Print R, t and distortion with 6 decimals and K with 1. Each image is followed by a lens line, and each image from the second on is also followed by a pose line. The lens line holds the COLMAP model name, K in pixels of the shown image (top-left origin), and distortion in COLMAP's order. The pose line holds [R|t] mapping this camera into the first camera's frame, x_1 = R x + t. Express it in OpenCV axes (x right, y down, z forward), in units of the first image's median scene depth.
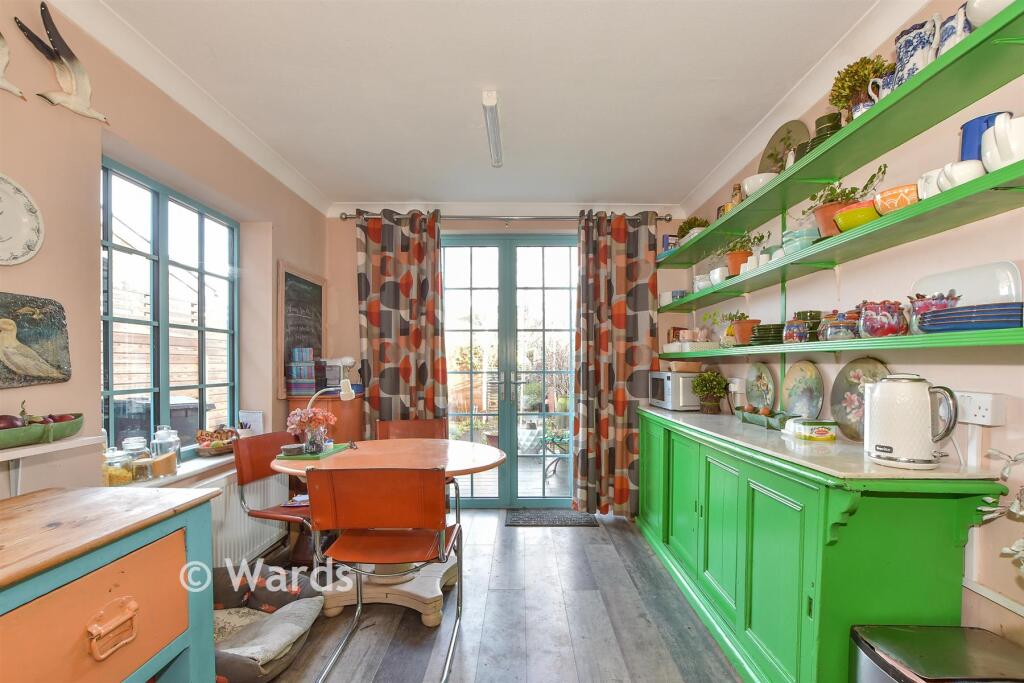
lens RADIAL K [[467.9, 0, 514.9], [0, 467.9, 361.4], [0, 0, 1]] dist [-0.026110, -0.000010]
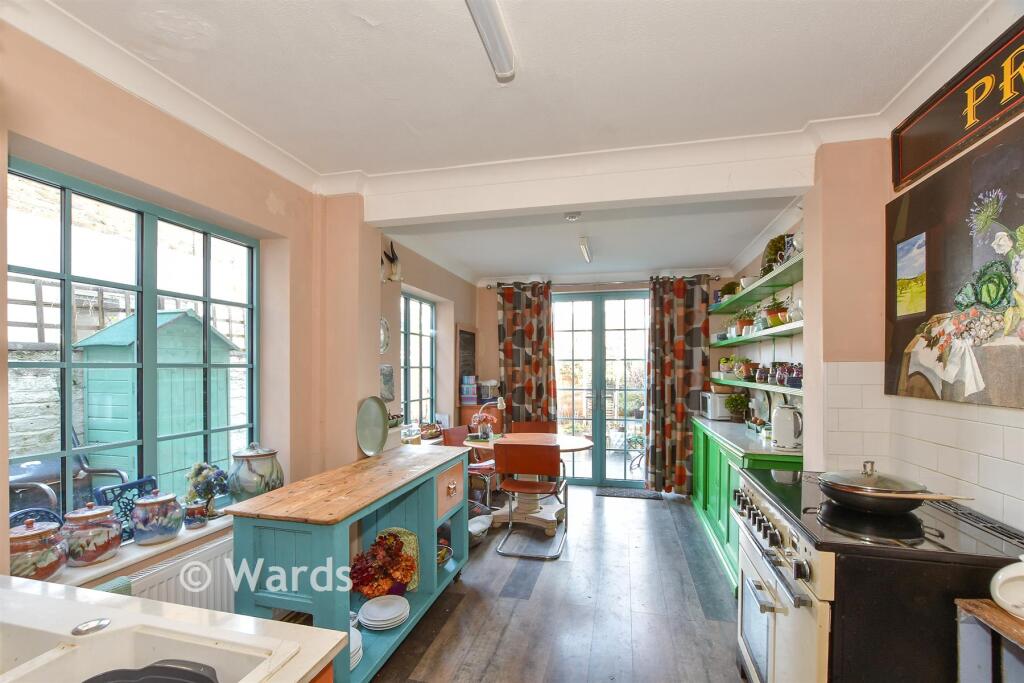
lens RADIAL K [[467.9, 0, 514.9], [0, 467.9, 361.4], [0, 0, 1]] dist [-0.026110, -0.000010]
pose [[0.976464, -0.000860, -0.215681, 0.045224], [-0.000761, 0.999972, -0.007432, -0.055765], [0.215681, 0.007421, 0.976436, -0.471307]]
